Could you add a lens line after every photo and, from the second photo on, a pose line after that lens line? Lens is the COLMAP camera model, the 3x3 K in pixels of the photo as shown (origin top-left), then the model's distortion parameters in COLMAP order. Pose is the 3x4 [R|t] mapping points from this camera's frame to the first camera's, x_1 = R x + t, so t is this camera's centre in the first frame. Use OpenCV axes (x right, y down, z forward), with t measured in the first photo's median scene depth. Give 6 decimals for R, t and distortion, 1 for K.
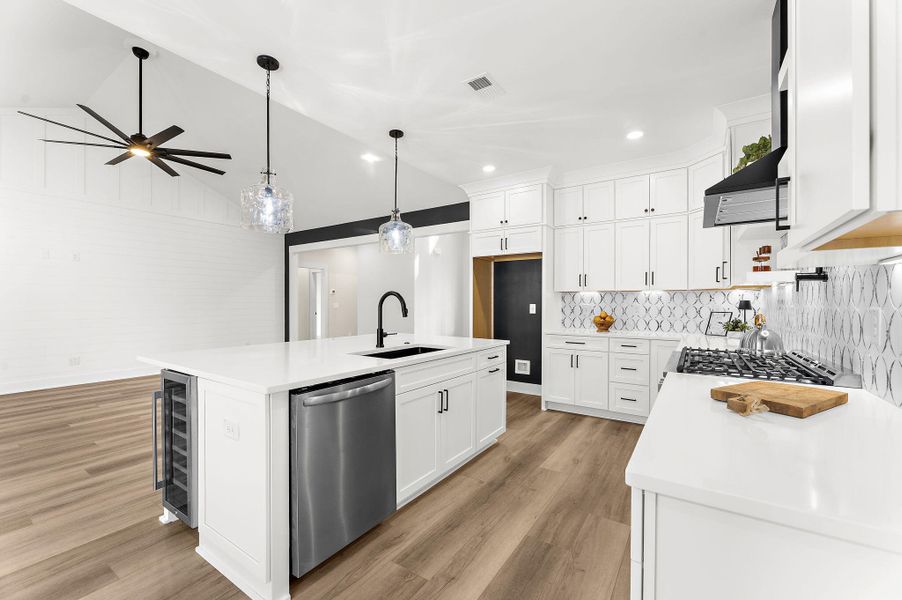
lens RADIAL K [[374.2, 0, 447.8], [0, 374.2, 302.8], [0, 0, 1]] dist [-0.000916, -0.000145]
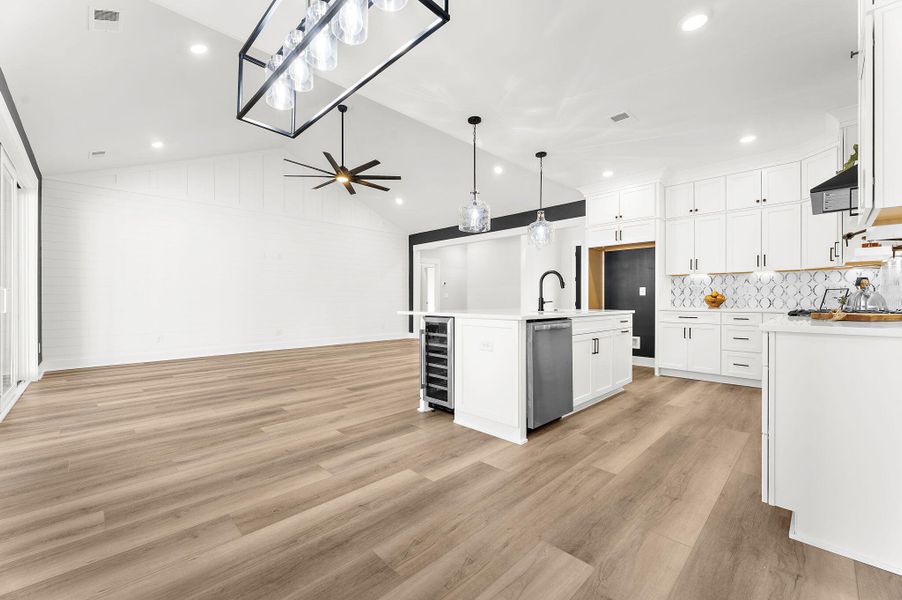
lens RADIAL K [[371.0, 0, 444.5], [0, 371.0, 299.6], [0, 0, 1]] dist [0.007592, 0.000330]
pose [[0.980081, -0.001564, -0.198594, -0.181461], [0.000893, 0.999994, -0.003472, 0.056872], [0.198598, 0.003225, 0.980076, -0.305420]]
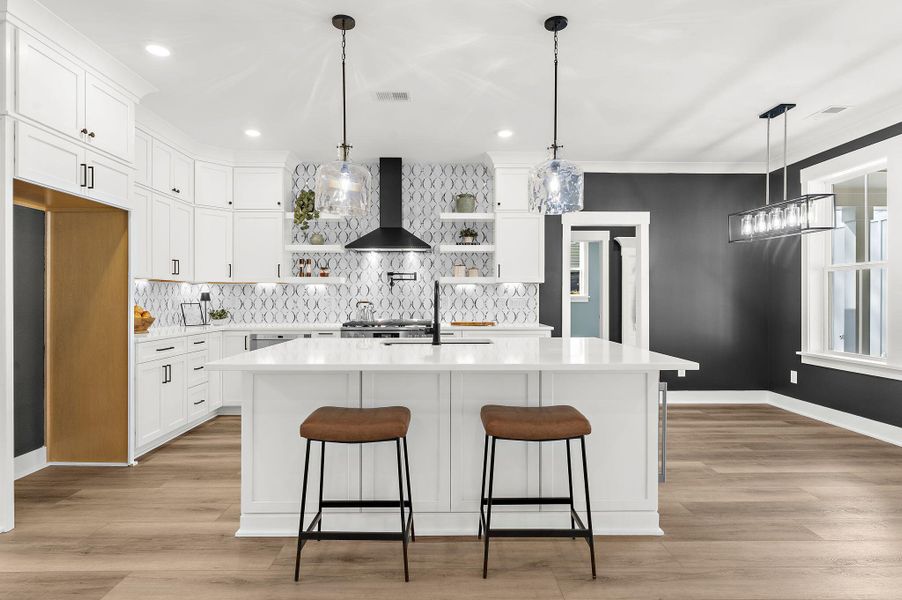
lens RADIAL K [[475.4, 0, 450.2], [0, 475.4, 297.2], [0, 0, 1]] dist [0.001235, -0.000634]
pose [[-0.581255, 0.000437, 0.813721, -0.762875], [-0.000740, 0.999999, -0.001066, 0.007477], [-0.813721, -0.001222, -0.581254, 1.130303]]
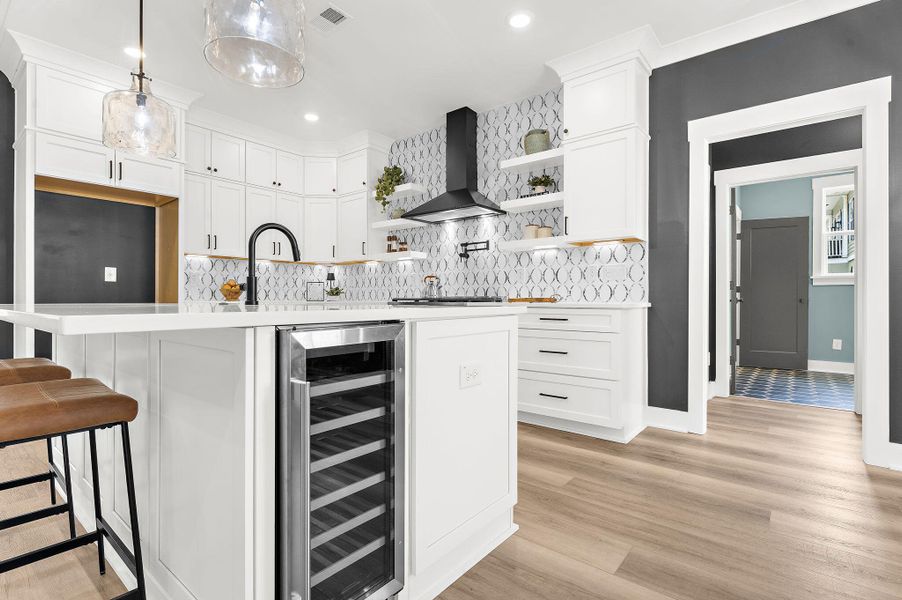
lens RADIAL K [[432.6, 0, 451.0], [0, 432.6, 300.0], [0, 0, 1]] dist [-0.002000, -0.000453]
pose [[0.083100, -0.004213, 0.996532, -0.634948], [-0.000190, 0.999991, 0.004243, 0.075086], [-0.996541, -0.000542, 0.083099, 0.410233]]
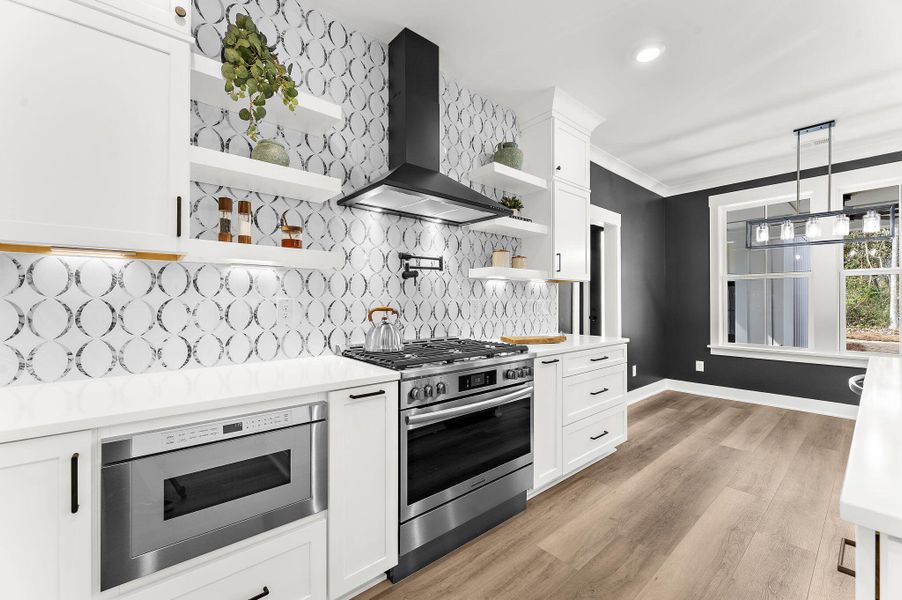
lens RADIAL K [[369.3, 0, 451.0], [0, 369.3, 300.0], [0, 0, 1]] dist [-0.001974, -0.000093]
pose [[-0.965337, 0.000378, 0.261008, 0.242745], [-0.000708, 0.999991, -0.004066, 0.009586], [-0.261007, -0.004110, -0.965328, 1.009342]]
